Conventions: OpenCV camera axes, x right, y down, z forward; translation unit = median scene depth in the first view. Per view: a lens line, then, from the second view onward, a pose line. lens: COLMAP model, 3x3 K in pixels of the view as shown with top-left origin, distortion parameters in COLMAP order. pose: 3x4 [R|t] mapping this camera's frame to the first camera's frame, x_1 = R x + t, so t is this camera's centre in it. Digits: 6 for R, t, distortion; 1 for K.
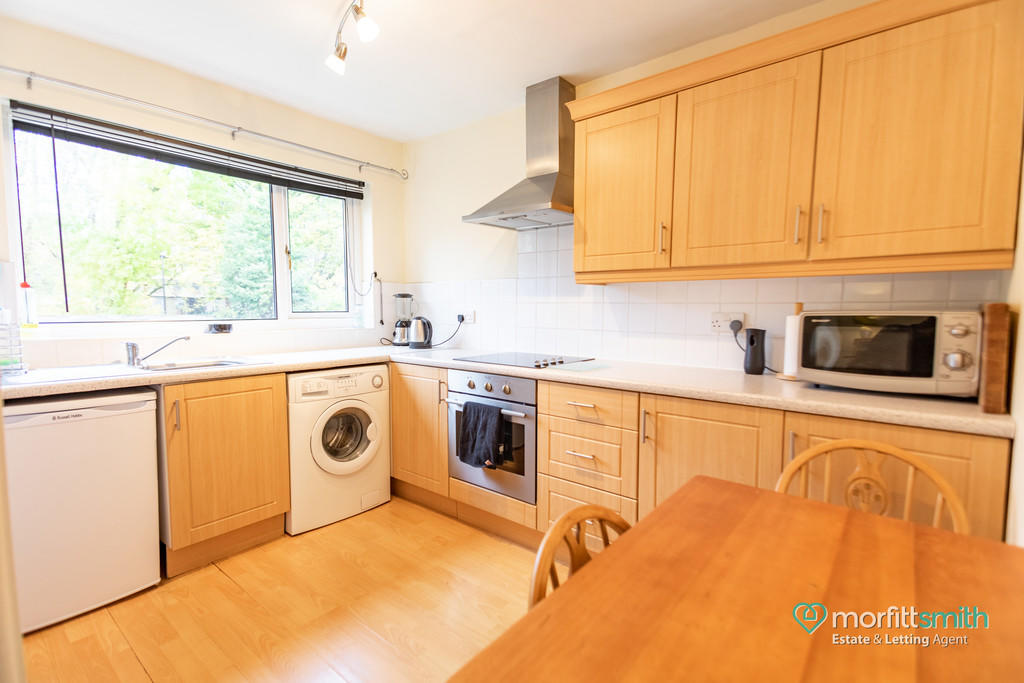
lens RADIAL K [[473.7, 0, 513.3], [0, 473.7, 365.8], [0, 0, 1]] dist [0.000387, 0.000179]
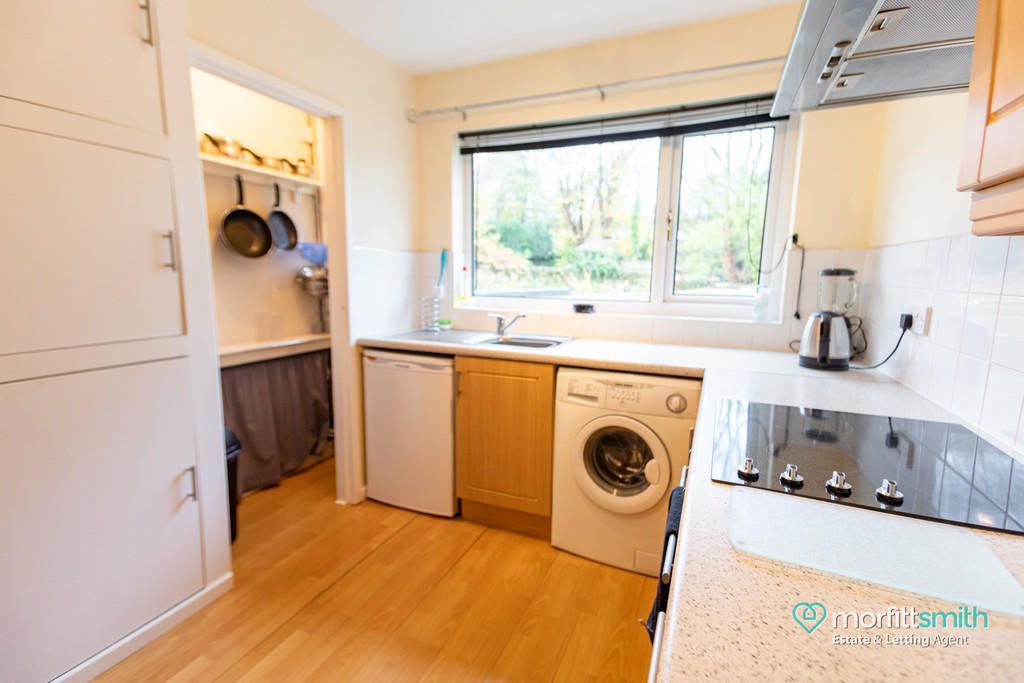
lens RADIAL K [[478.1, 0, 512.0], [0, 478.1, 341.5], [0, 0, 1]] dist [0.048831, -0.000055]
pose [[0.269697, 0.144504, -0.952041, 0.324486], [-0.127268, 0.985352, 0.113507, -0.114015], [0.954498, 0.090552, 0.284138, 0.638829]]
